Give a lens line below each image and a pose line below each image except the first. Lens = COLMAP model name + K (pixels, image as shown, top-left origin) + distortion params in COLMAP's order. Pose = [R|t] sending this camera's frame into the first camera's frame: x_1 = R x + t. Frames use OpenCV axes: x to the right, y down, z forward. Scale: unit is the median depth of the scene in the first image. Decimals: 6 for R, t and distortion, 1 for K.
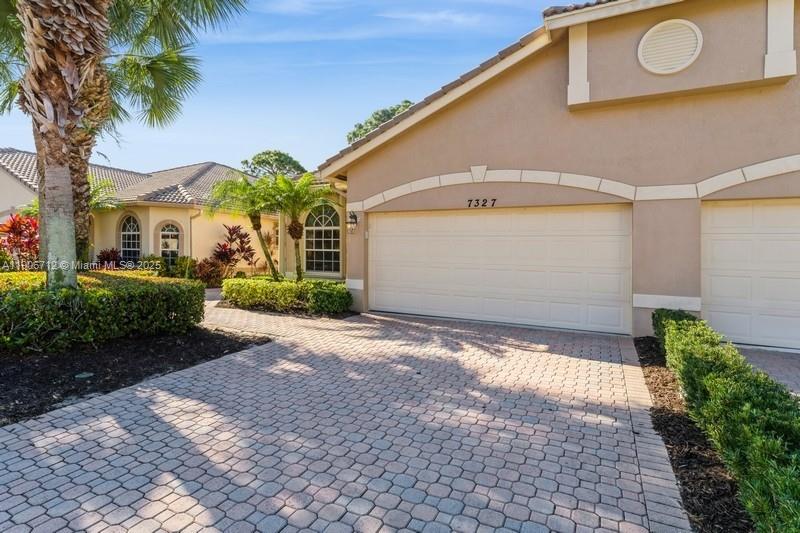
lens RADIAL K [[405.3, 0, 399.8], [0, 405.3, 246.0], [0, 0, 1]] dist [0.002949, 0.000828]
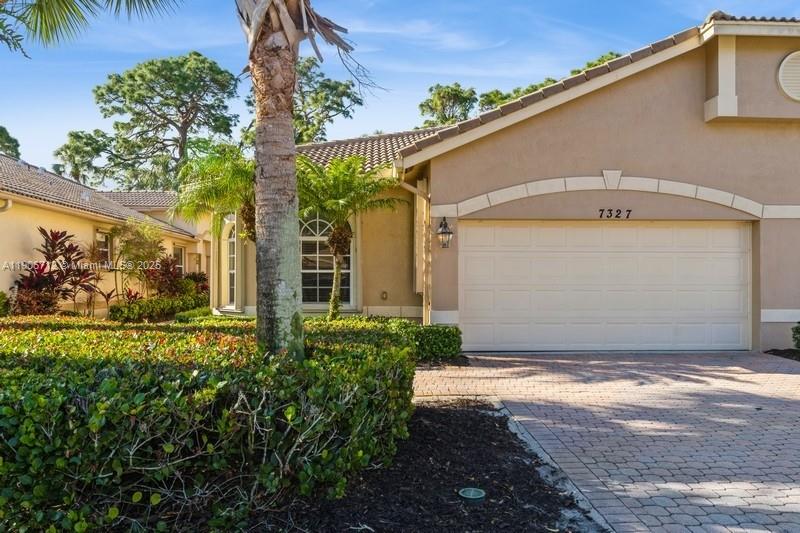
lens RADIAL K [[534.5, 0, 400.0], [0, 534.5, 266.5], [0, 0, 1]] dist [0.002728, -0.004751]
pose [[0.864685, -0.009620, 0.502223, -0.771358], [0.007183, 0.999951, 0.006788, -0.004830], [-0.502263, -0.002262, 0.864712, 0.248644]]
